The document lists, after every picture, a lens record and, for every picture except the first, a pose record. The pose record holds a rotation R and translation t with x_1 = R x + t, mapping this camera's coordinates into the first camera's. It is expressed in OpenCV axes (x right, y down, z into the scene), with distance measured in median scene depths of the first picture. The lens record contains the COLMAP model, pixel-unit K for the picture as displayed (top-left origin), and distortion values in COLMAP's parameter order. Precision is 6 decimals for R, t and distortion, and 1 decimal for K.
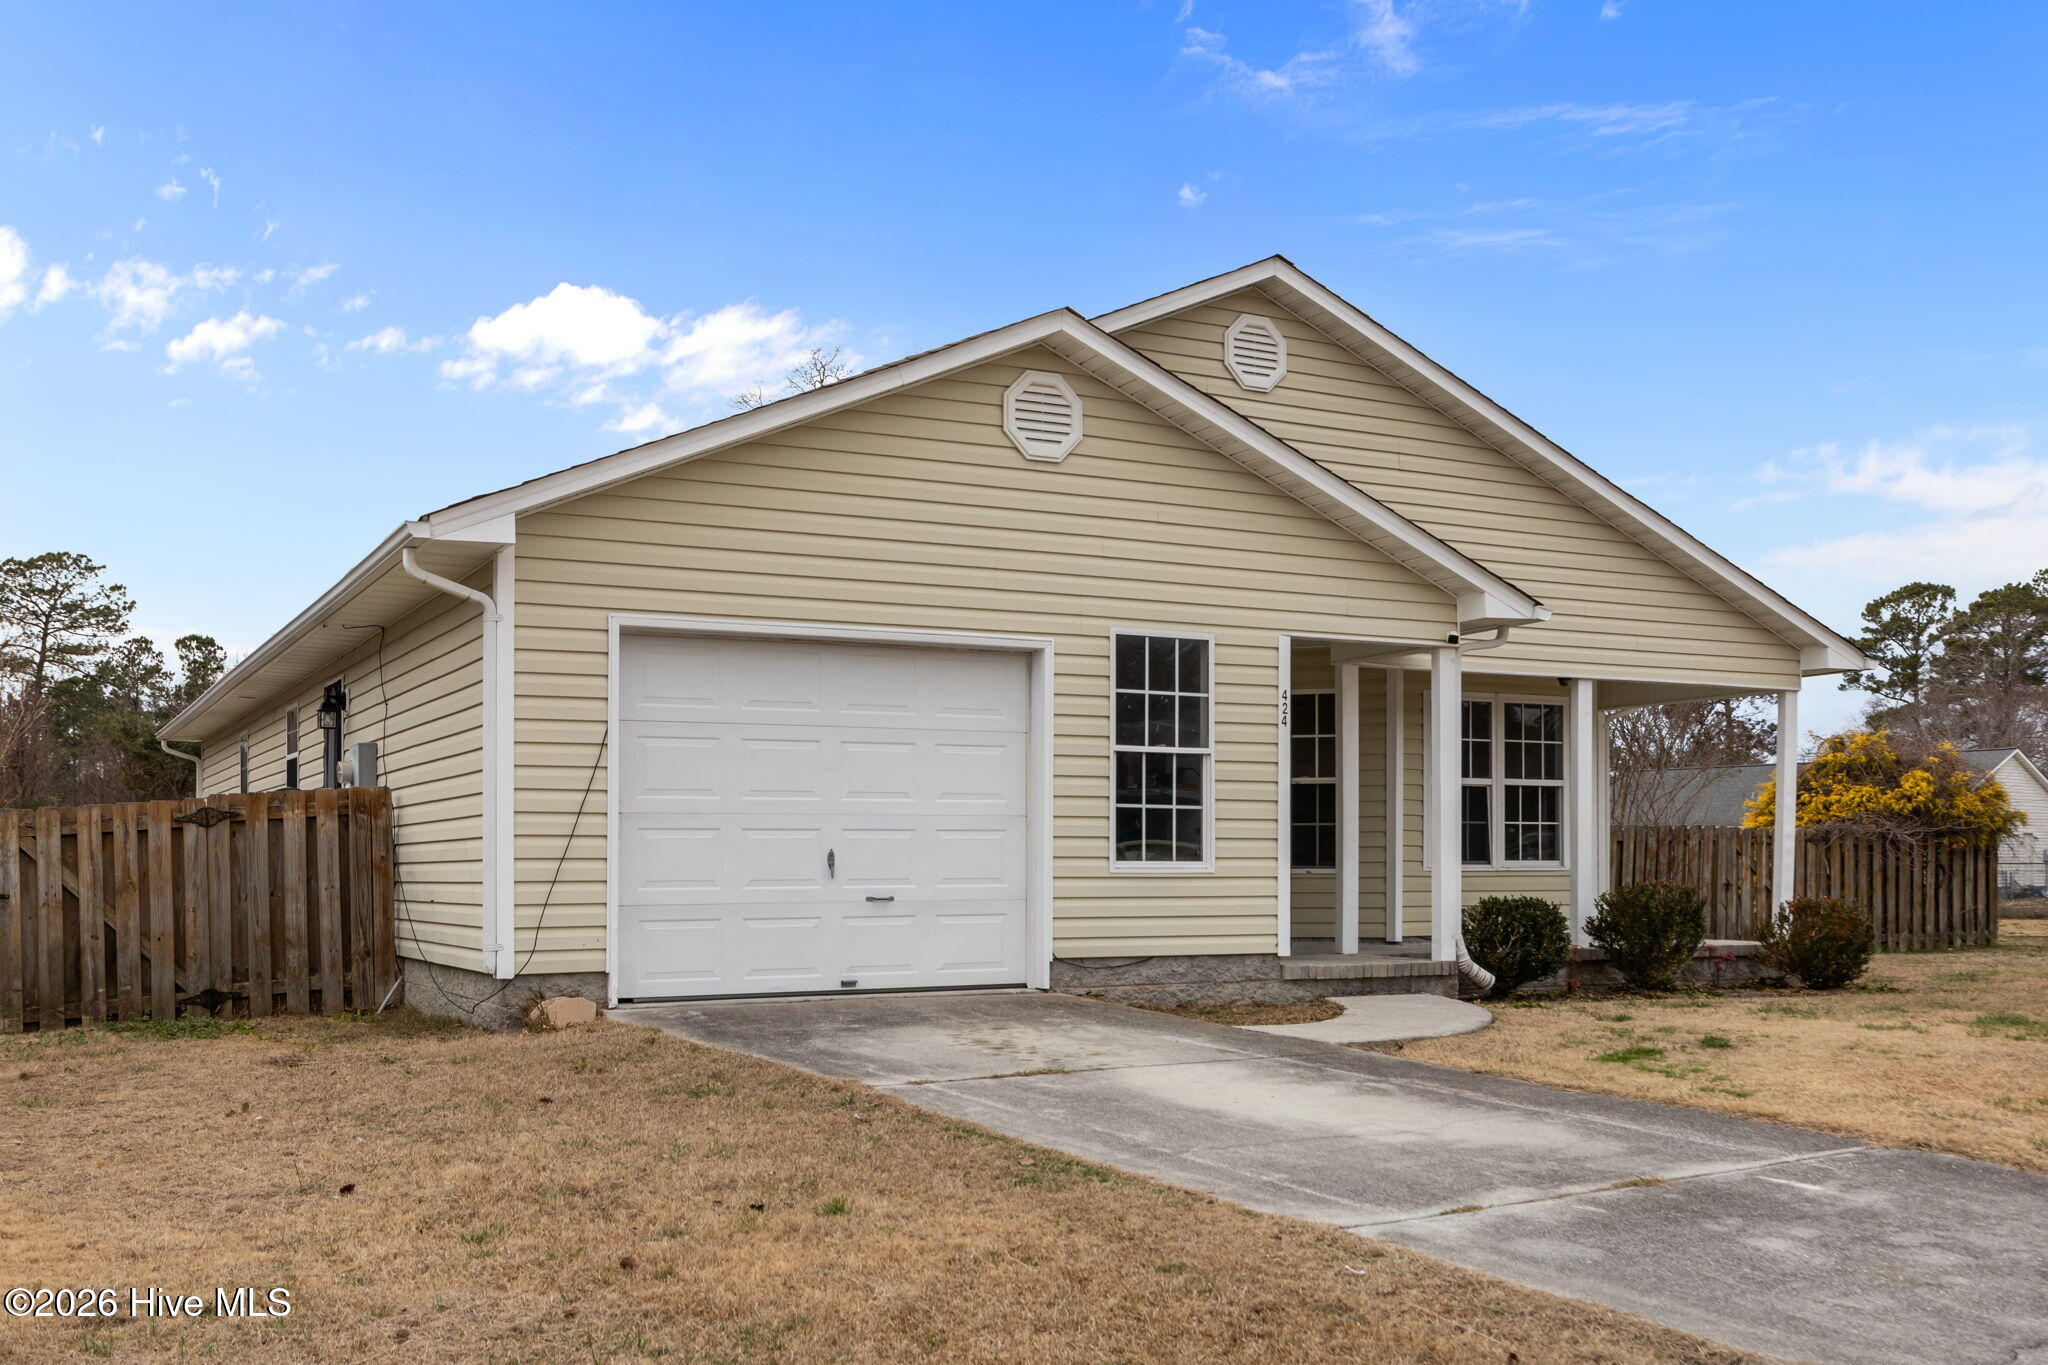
lens RADIAL K [[1990.2, 0, 1024.2], [0, 1990.2, 881.1], [0, 0, 1]] dist [0.000644, 0.017247]
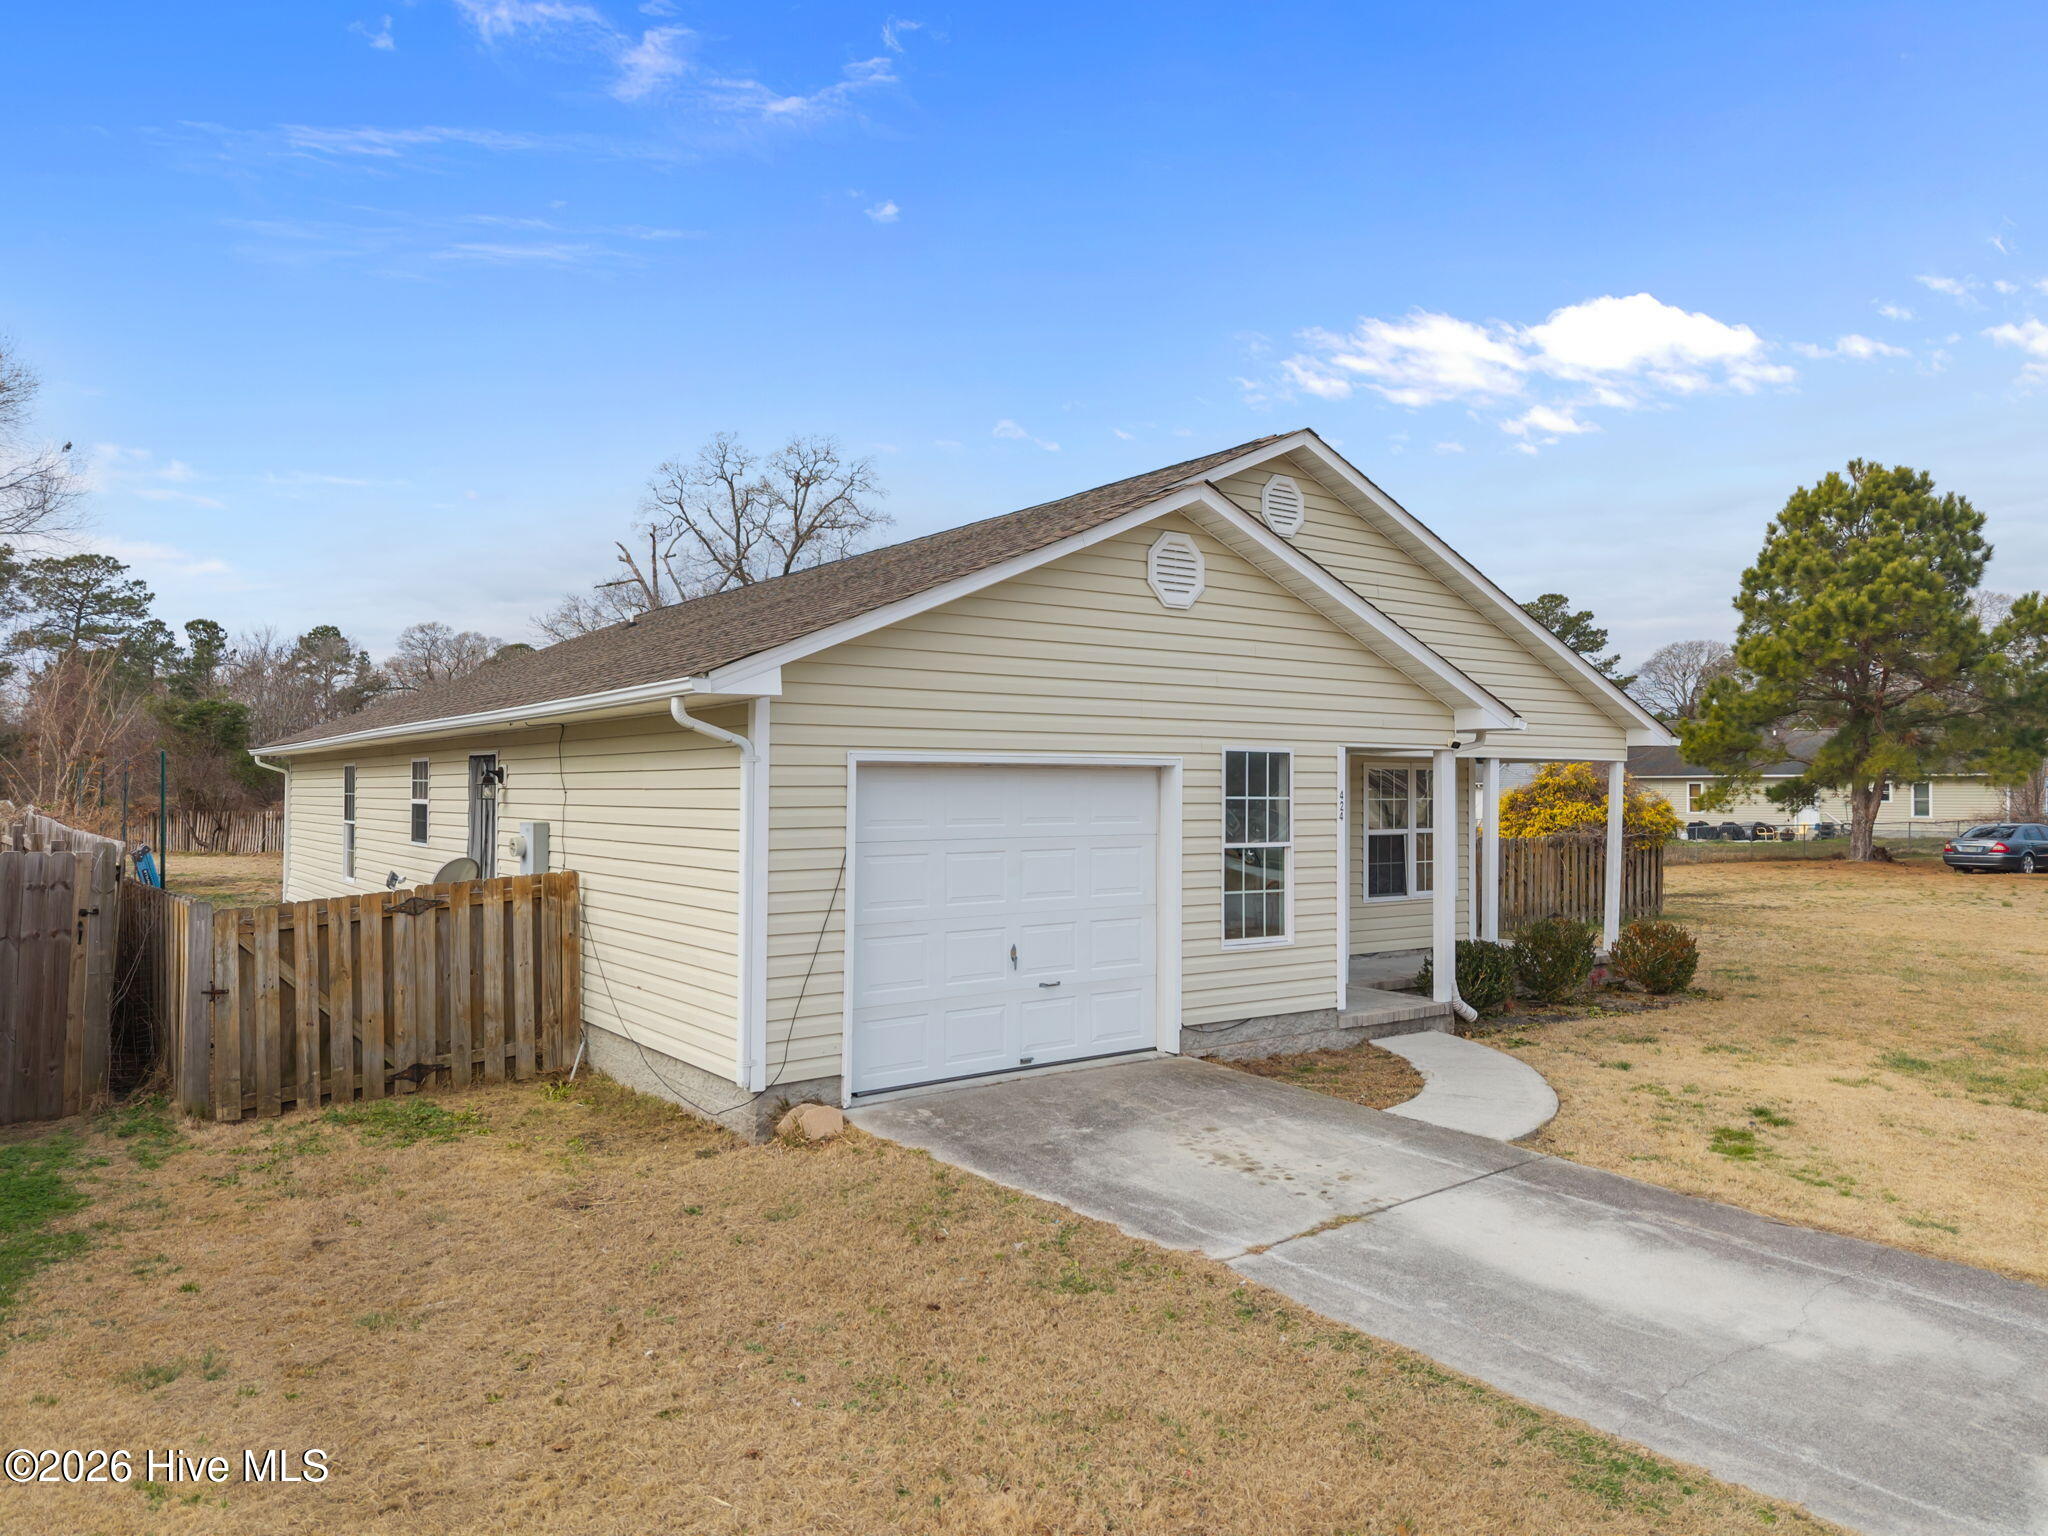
lens RADIAL K [[1383.2, 0, 1025.1], [0, 1383.2, 778.3], [0, 0, 1]] dist [0.027777, -0.023900]
pose [[0.988918, 0.006206, 0.148333, -0.192709], [-0.004045, 0.999881, -0.014863, -0.092825], [-0.148408, 0.014098, 0.988826, 0.193269]]
